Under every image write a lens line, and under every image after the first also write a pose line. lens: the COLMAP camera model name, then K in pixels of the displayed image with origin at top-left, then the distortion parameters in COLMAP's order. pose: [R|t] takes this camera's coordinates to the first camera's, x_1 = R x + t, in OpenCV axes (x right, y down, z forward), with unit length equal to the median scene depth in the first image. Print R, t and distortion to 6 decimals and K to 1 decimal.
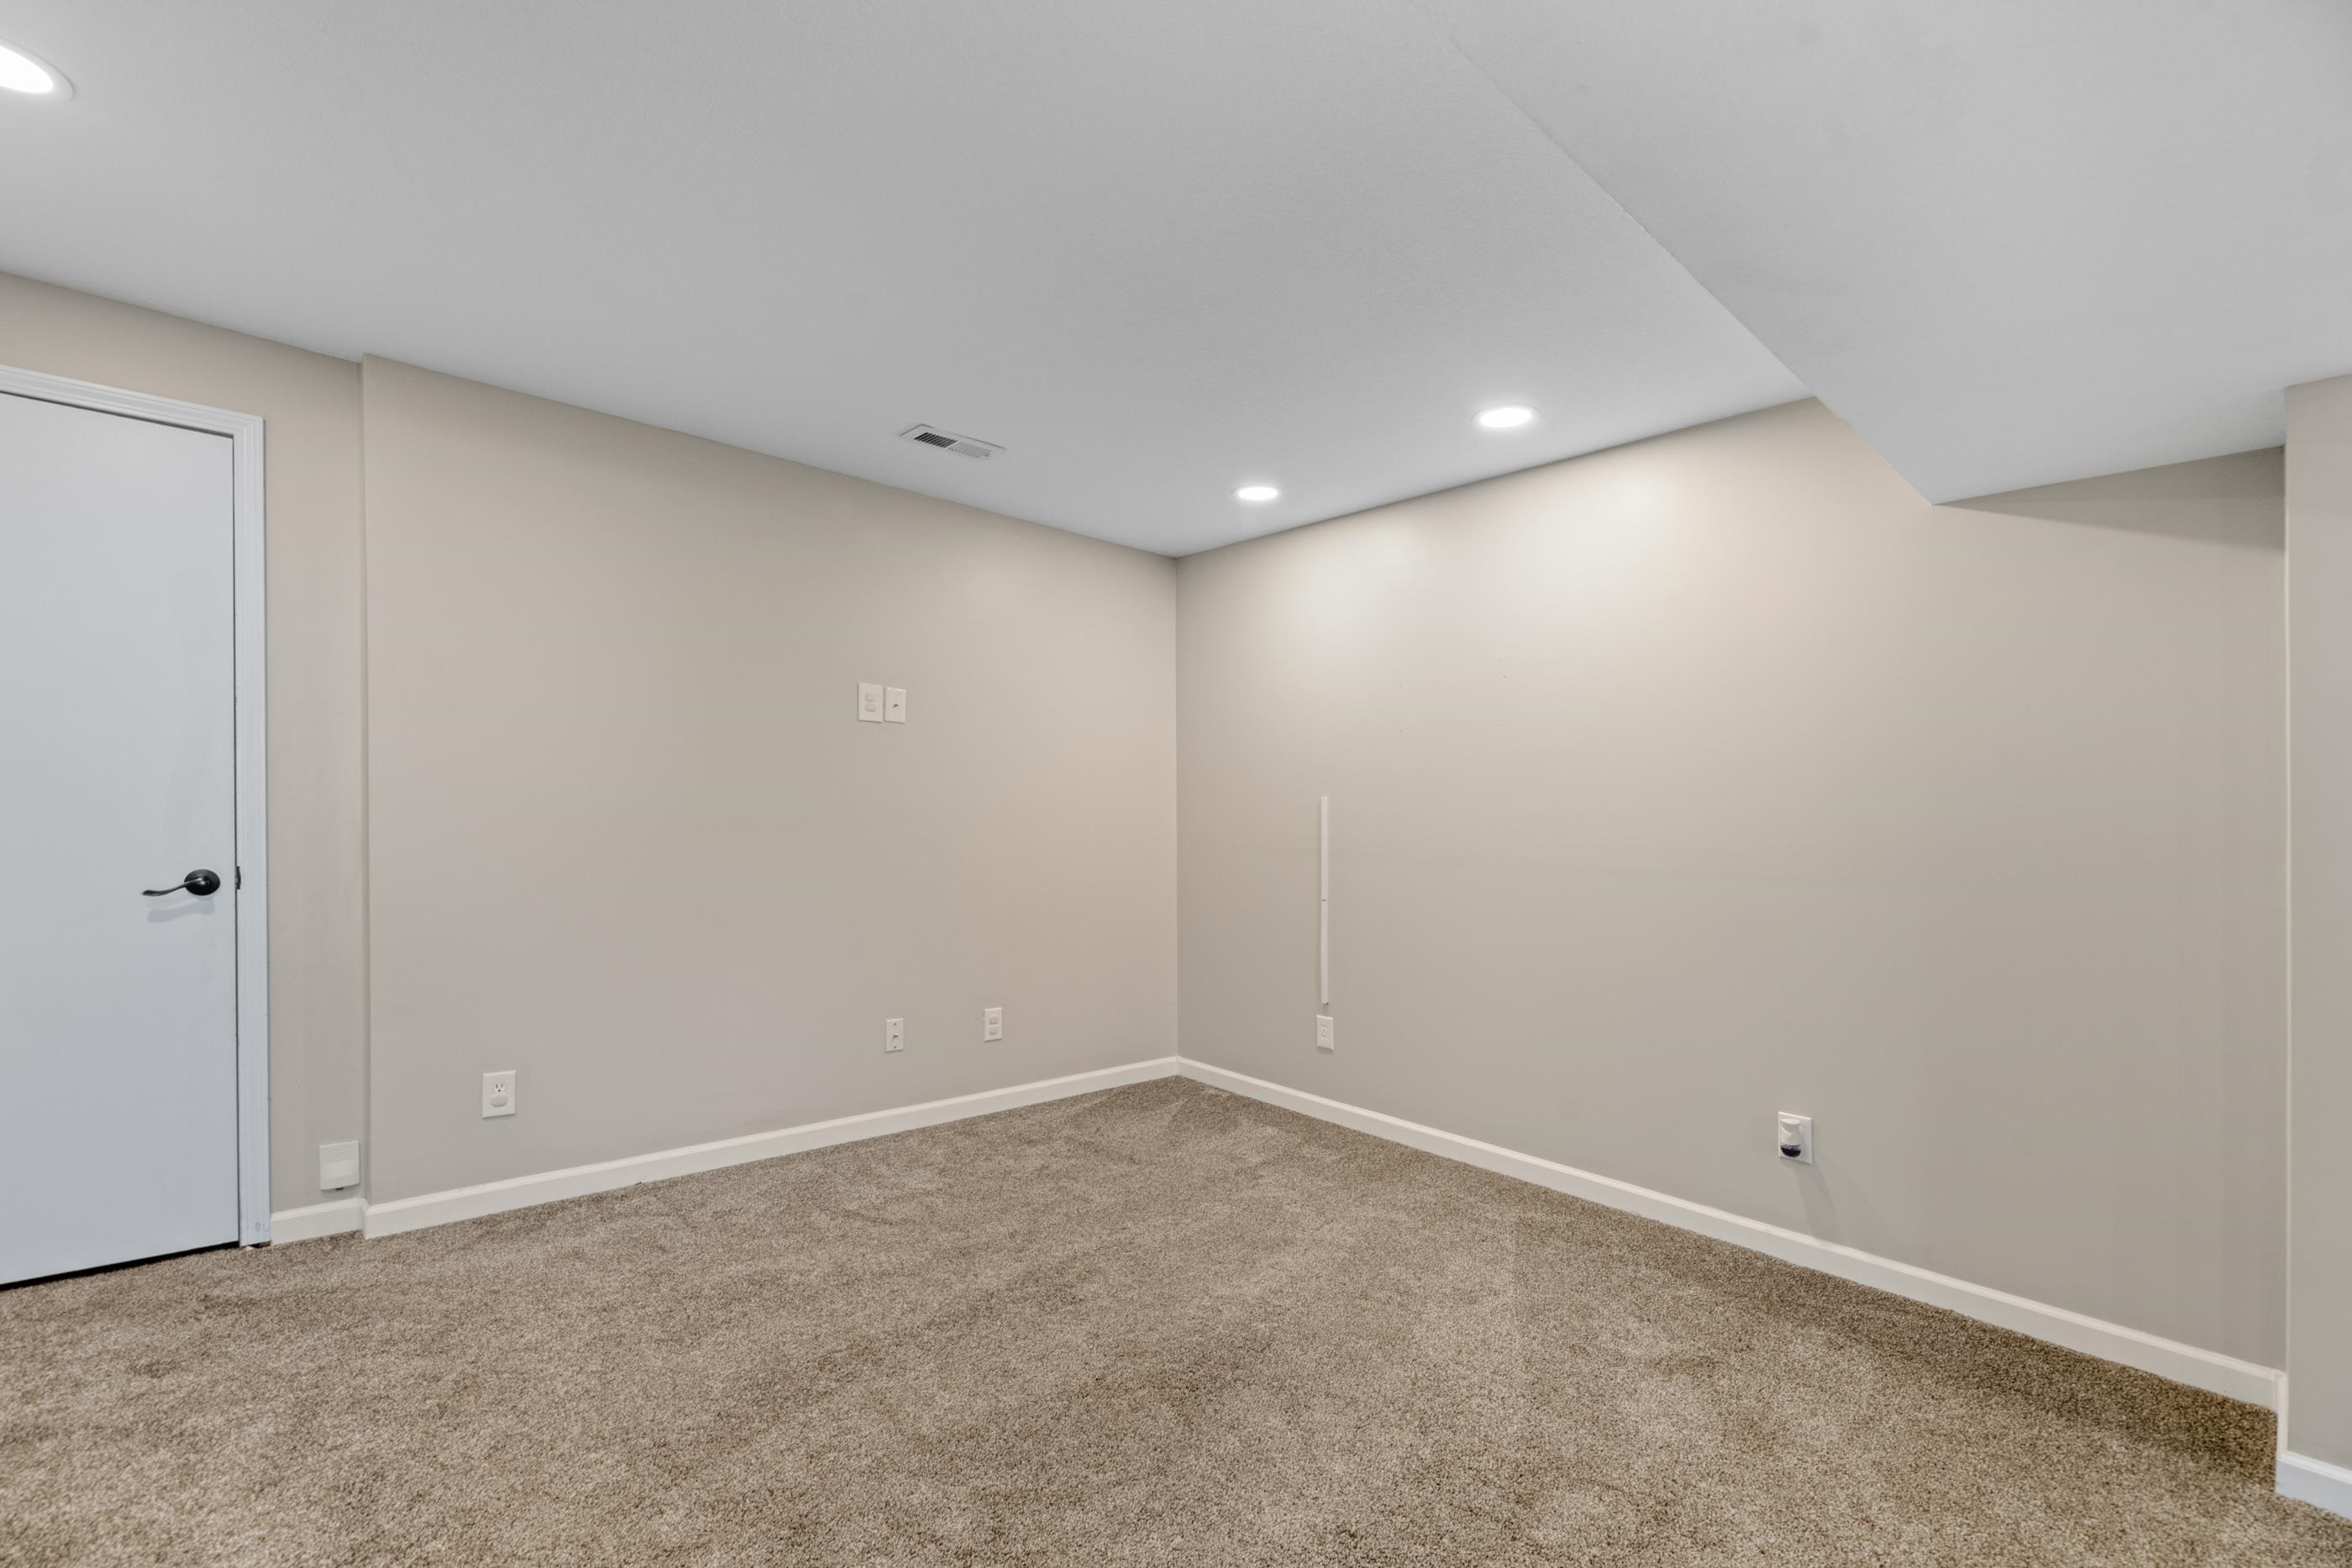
lens RADIAL K [[1001.9, 0, 1134.5], [0, 1001.9, 868.4], [0, 0, 1]] dist [0.000110, -0.000371]
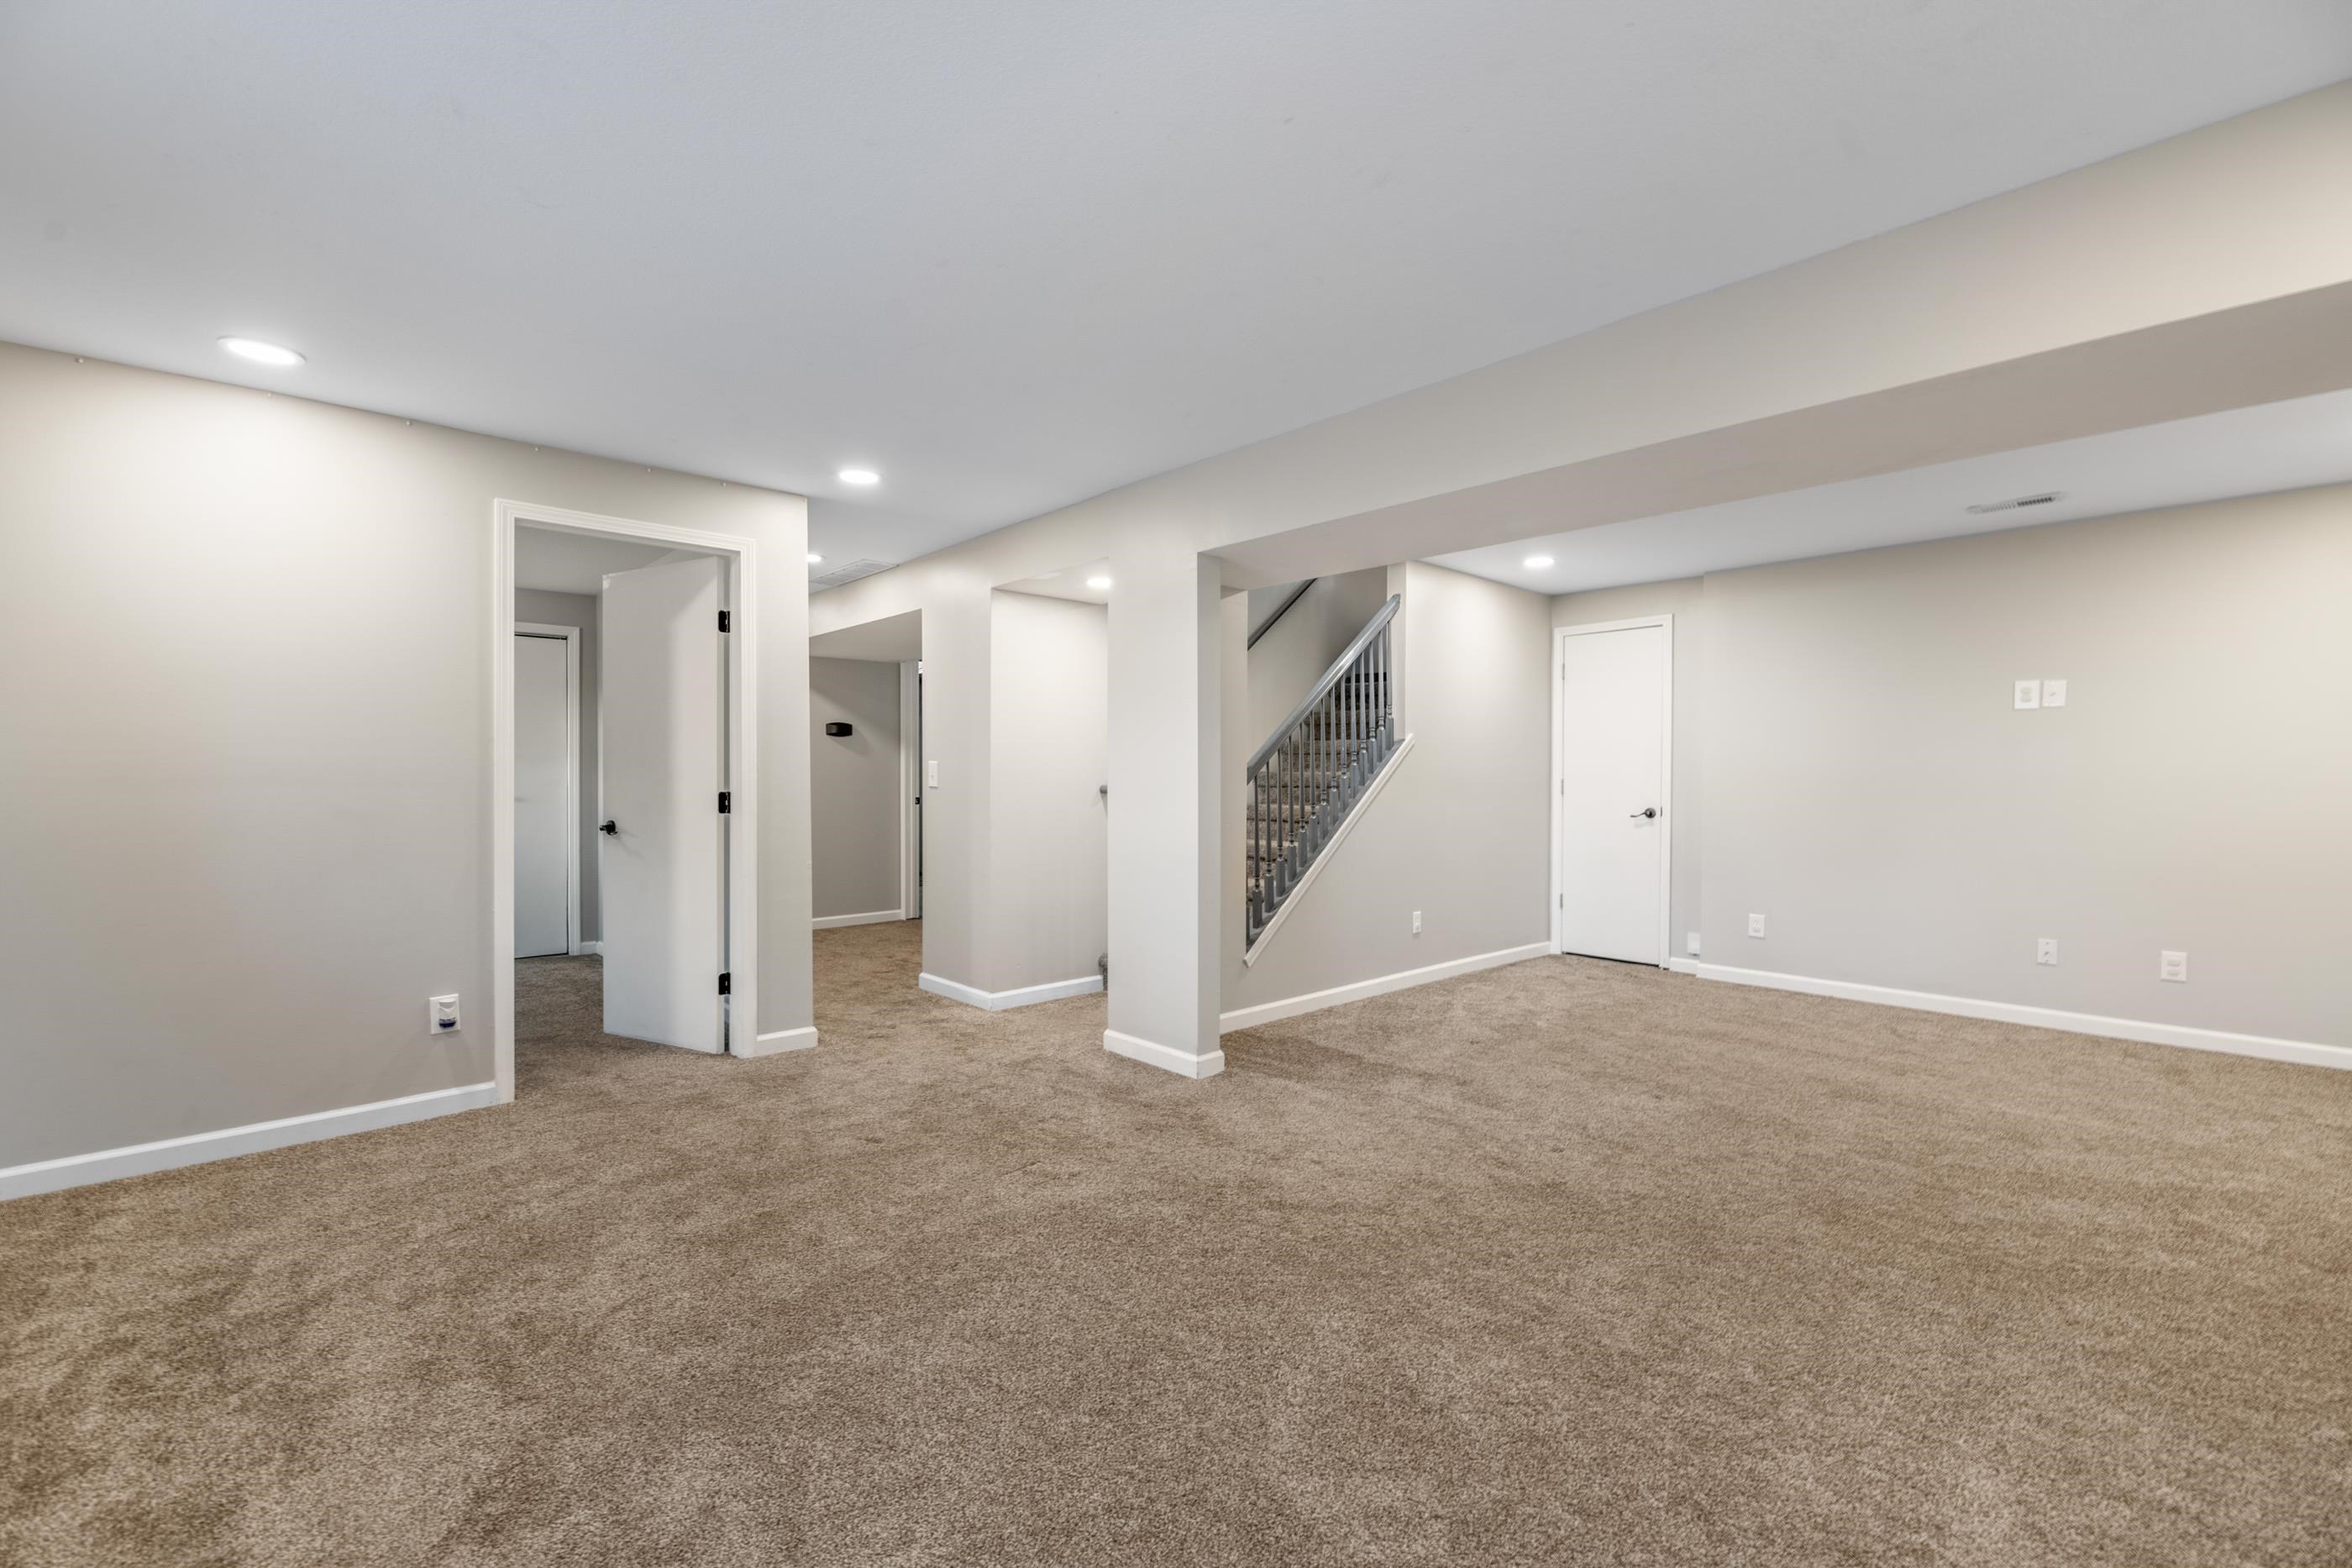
lens RADIAL K [[984.0, 0, 1176.0], [0, 984.0, 784.0], [0, 0, 1]] dist [-0.007176, -0.001180]
pose [[0.021370, -0.019298, -0.999585, 1.274811], [-0.053566, 0.998356, -0.020420, 0.047364], [0.998336, 0.053980, 0.020302, -0.194207]]
